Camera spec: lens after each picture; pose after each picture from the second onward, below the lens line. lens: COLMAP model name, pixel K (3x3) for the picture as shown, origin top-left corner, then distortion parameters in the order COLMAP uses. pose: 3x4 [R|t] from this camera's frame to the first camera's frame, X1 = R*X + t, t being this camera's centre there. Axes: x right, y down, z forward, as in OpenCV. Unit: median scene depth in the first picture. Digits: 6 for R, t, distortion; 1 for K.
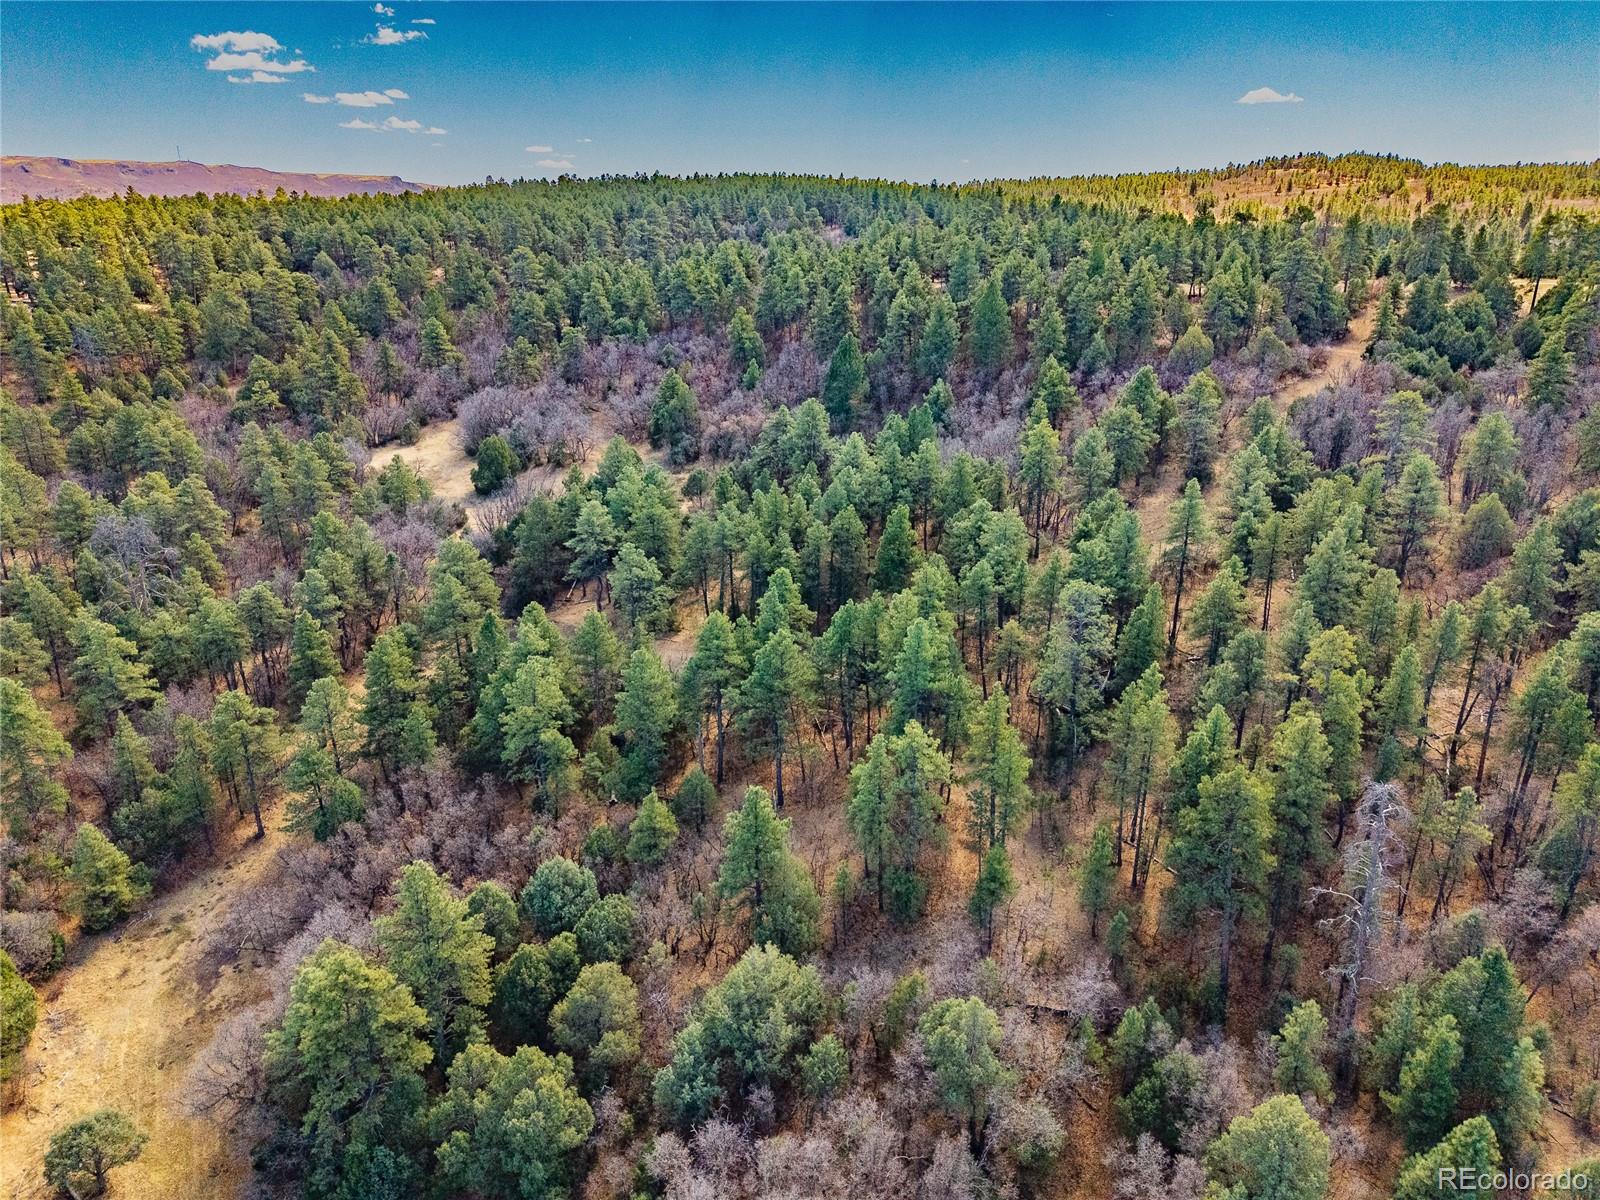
lens RADIAL K [[1080.6, 0, 800.0], [0, 1080.6, 600.0], [0, 0, 1]] dist [0.077166, -0.065603]
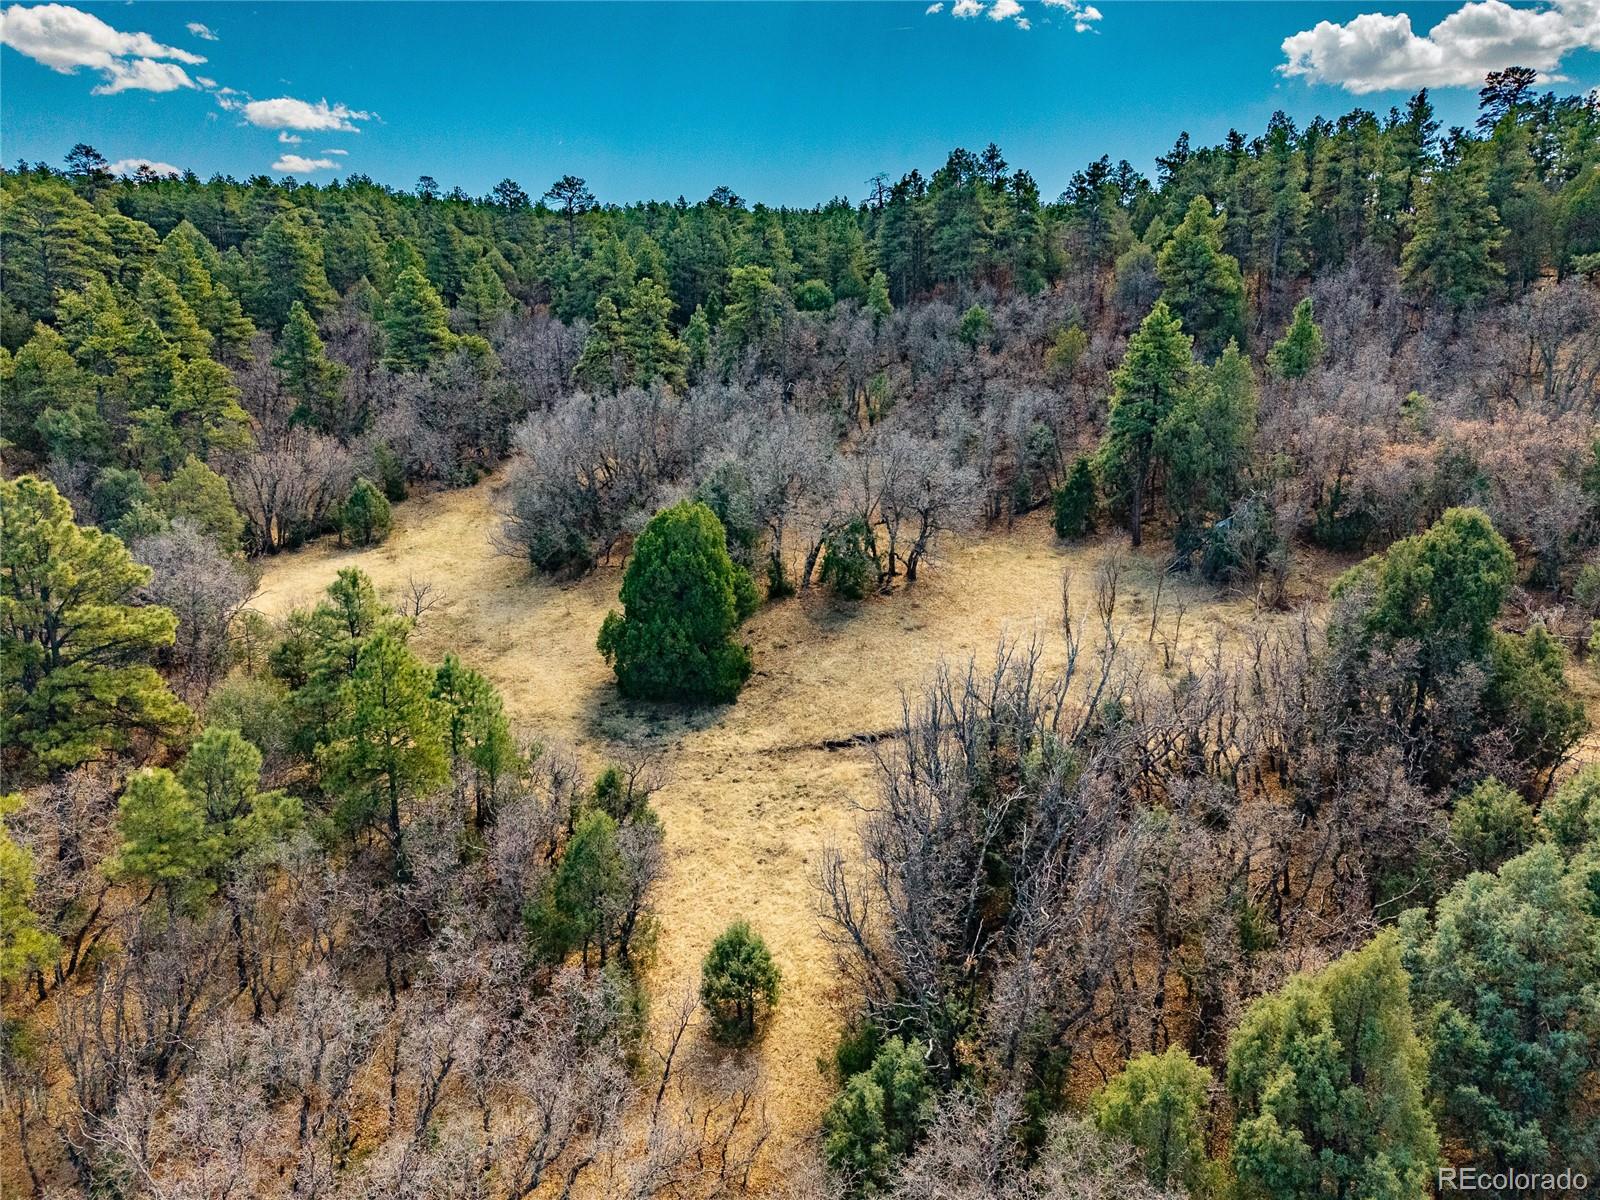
lens RADIAL K [[1080.6, 0, 800.0], [0, 1080.6, 600.0], [0, 0, 1]] dist [0.077166, -0.065603]
pose [[0.996742, -0.017410, 0.078752, -0.236615], [0.025474, 0.994399, -0.102580, -0.080631], [-0.076525, 0.104252, 0.991603, 0.612957]]
